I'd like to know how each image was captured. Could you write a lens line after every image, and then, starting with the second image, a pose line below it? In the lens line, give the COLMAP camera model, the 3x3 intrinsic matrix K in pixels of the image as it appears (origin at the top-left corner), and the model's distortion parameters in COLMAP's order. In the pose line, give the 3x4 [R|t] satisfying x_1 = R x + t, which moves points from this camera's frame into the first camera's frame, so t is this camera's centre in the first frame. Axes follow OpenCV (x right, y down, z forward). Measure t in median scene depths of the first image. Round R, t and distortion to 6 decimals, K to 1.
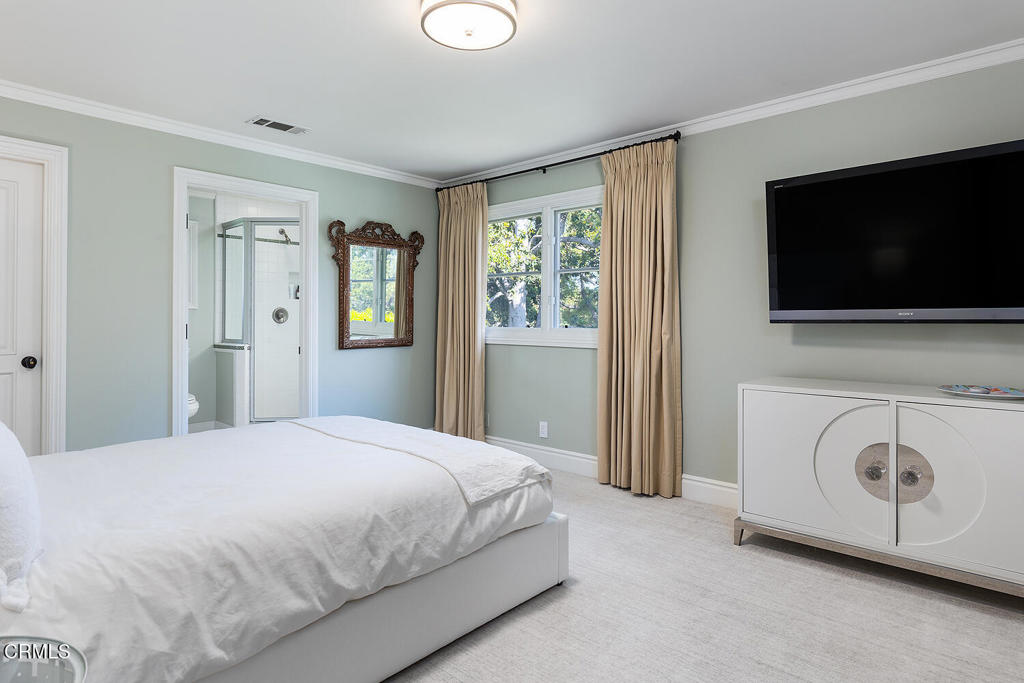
lens RADIAL K [[566.4, 0, 512.5], [0, 566.4, 334.9], [0, 0, 1]] dist [-0.000886, -0.000119]
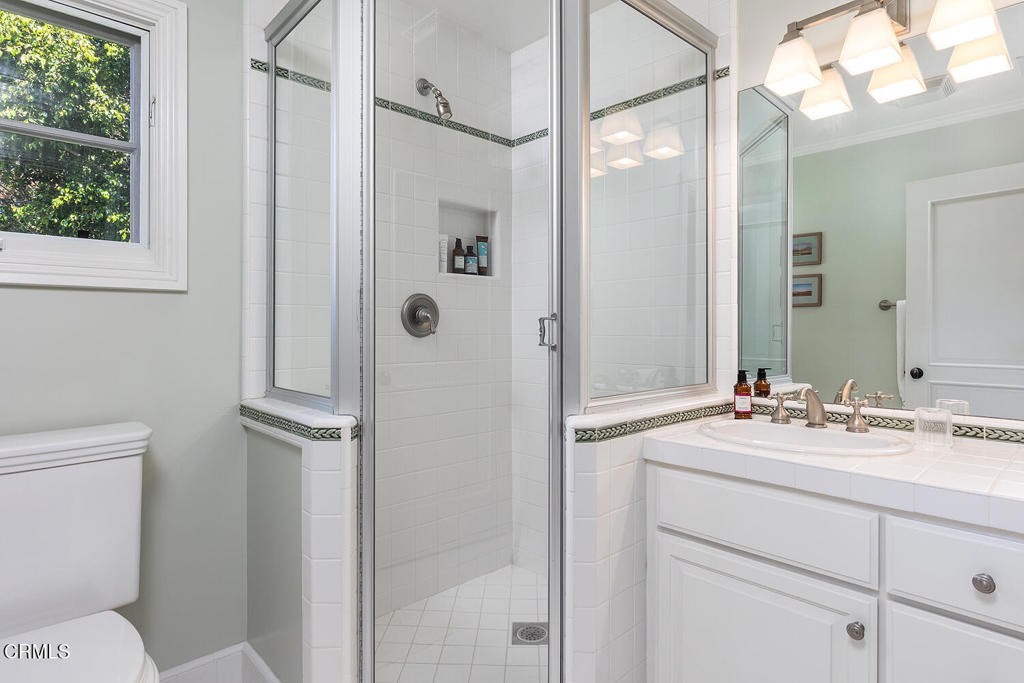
lens RADIAL K [[568.1, 0, 511.7], [0, 568.1, 336.9], [0, 0, 1]] dist [0.002340, 0.000235]
pose [[0.996370, -0.001499, -0.085118, -0.346732], [0.001378, 0.999998, -0.001486, -0.021309], [0.085120, 0.001363, 0.996370, 0.690859]]
